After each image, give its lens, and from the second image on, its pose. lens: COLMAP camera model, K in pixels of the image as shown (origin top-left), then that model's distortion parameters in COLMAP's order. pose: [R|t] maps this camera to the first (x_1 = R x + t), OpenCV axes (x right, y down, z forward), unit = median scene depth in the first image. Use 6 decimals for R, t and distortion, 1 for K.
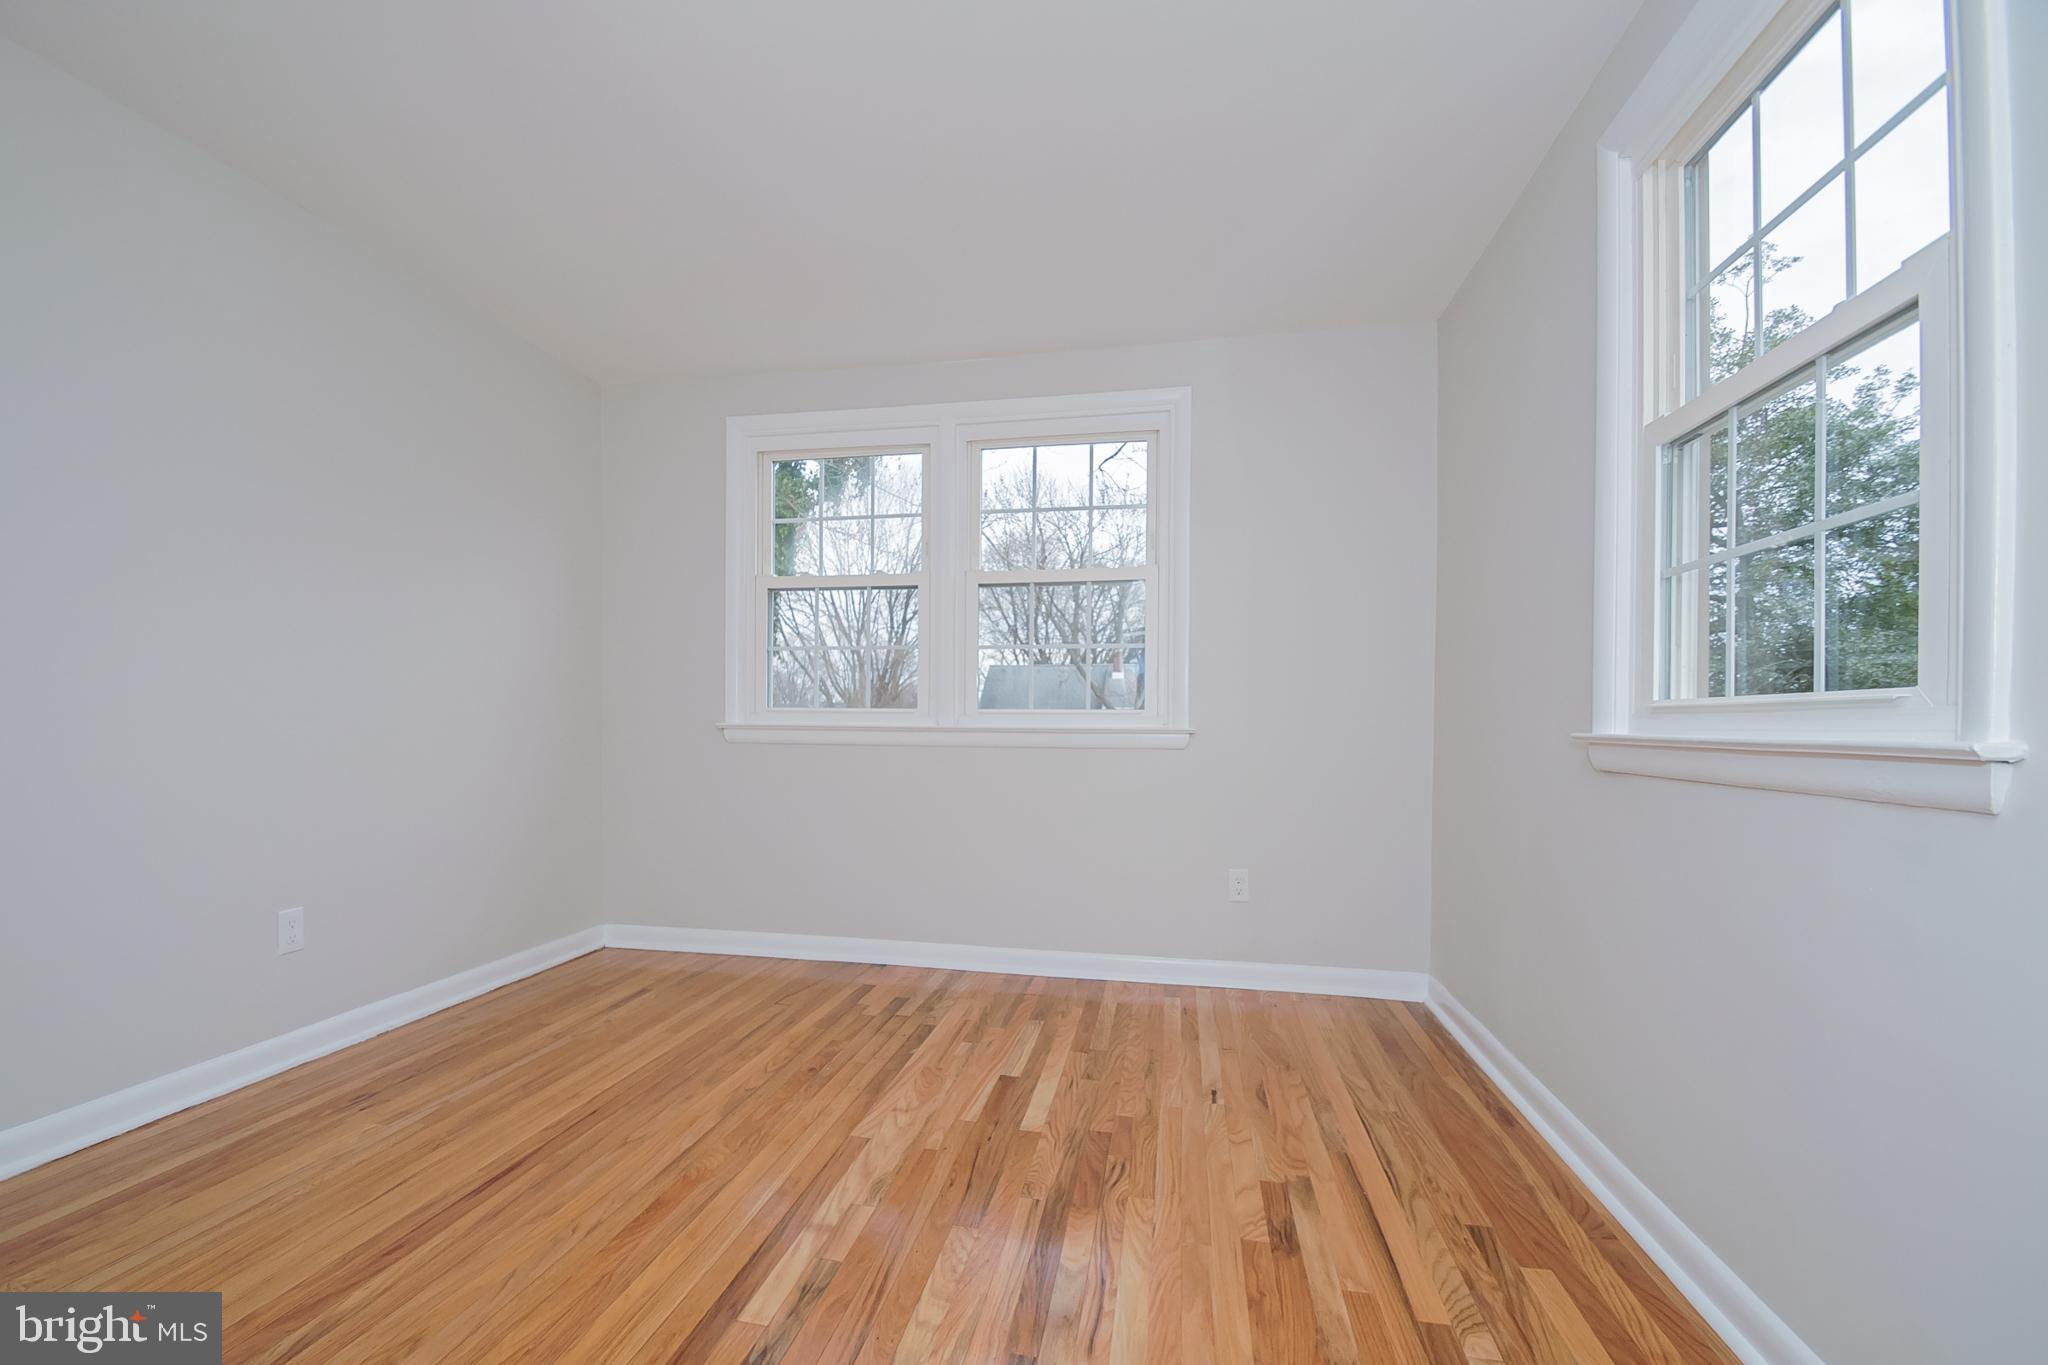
lens RADIAL K [[902.5, 0, 974.2], [0, 902.5, 726.9], [0, 0, 1]] dist [-0.002576, -0.000069]
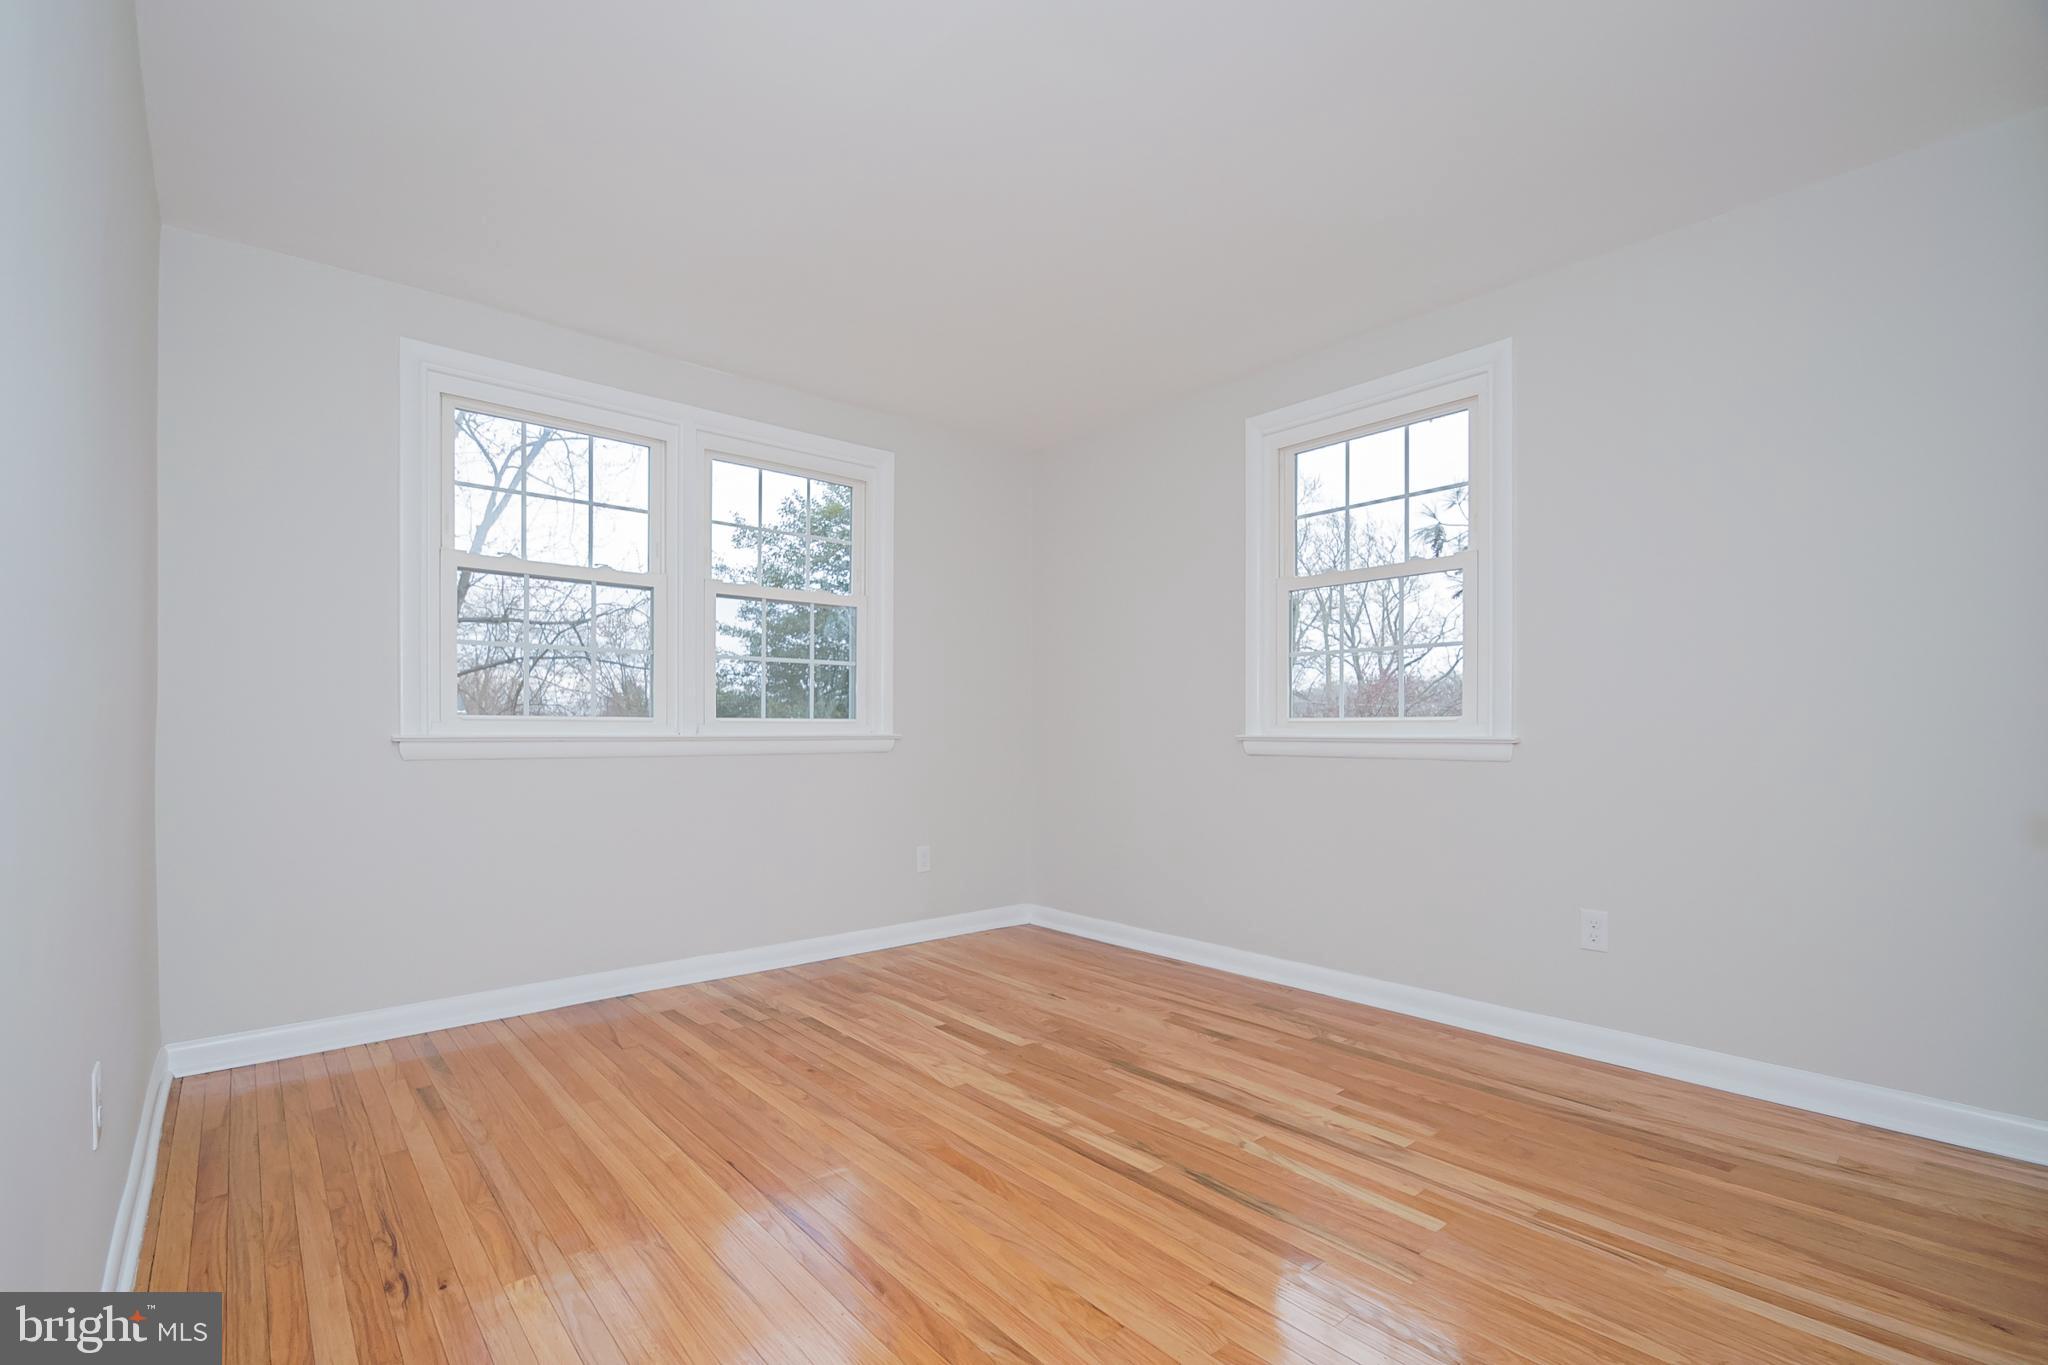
lens RADIAL K [[906.7, 0, 992.6], [0, 906.7, 725.5], [0, 0, 1]] dist [0.000325, -0.009326]
pose [[0.612778, -0.002925, 0.790250, -0.839928], [0.007162, 0.999973, -0.001852, -0.010018], [-0.790223, 0.006795, 0.612782, 0.193006]]
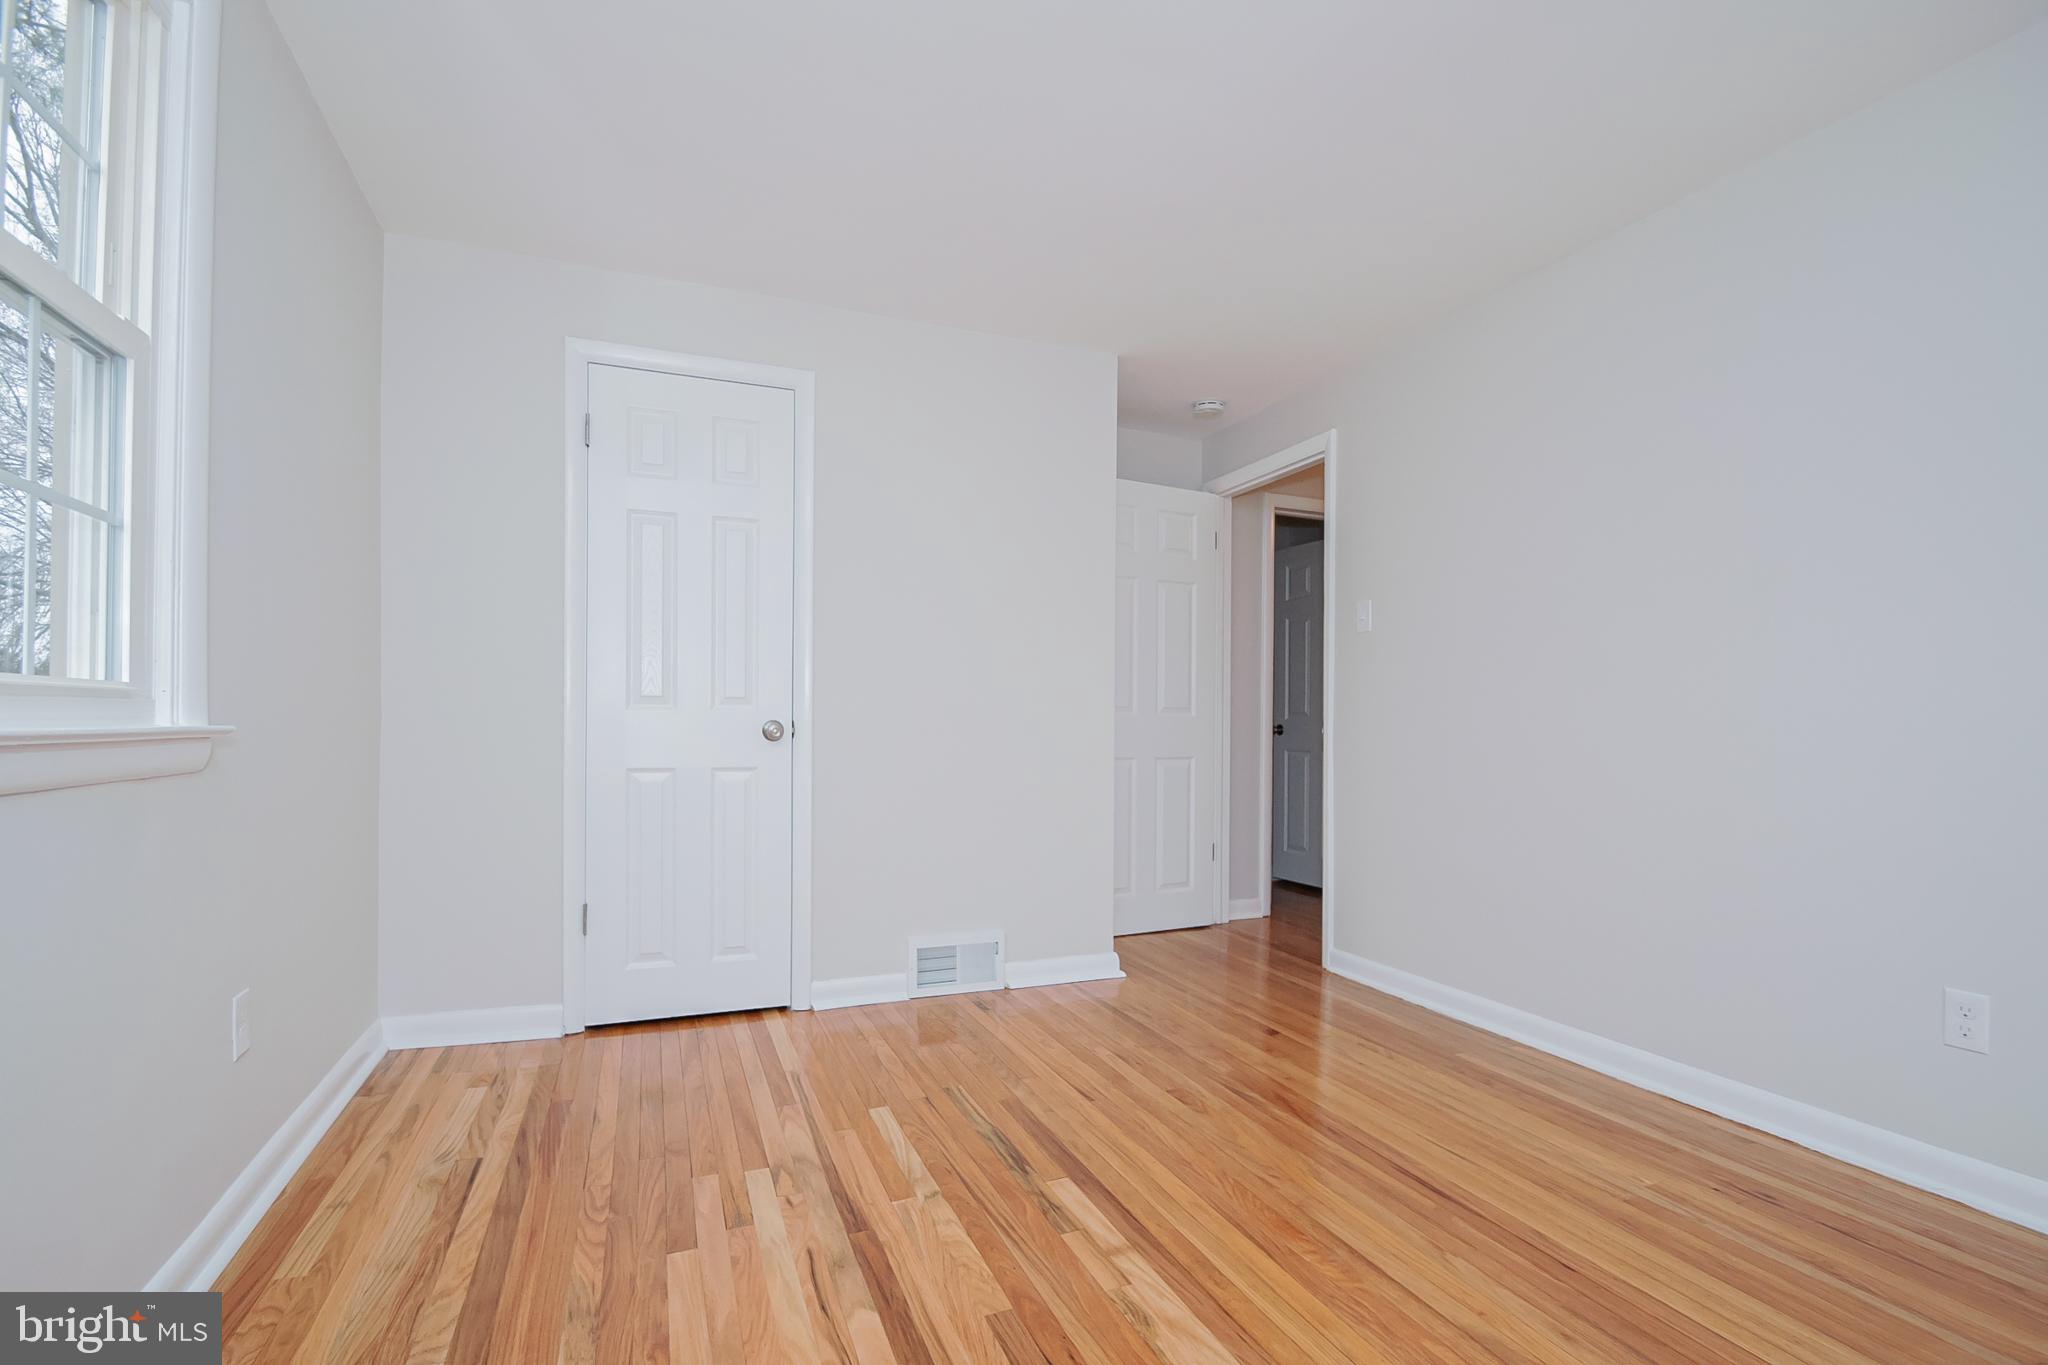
lens RADIAL K [[906.7, 0, 992.6], [0, 906.7, 725.5], [0, 0, 1]] dist [0.000325, -0.009326]
pose [[-0.838360, -0.018228, -0.544812, 0.321231], [-0.018933, 0.999811, -0.004316, 0.000288], [0.544788, 0.006697, -0.838547, 1.159593]]
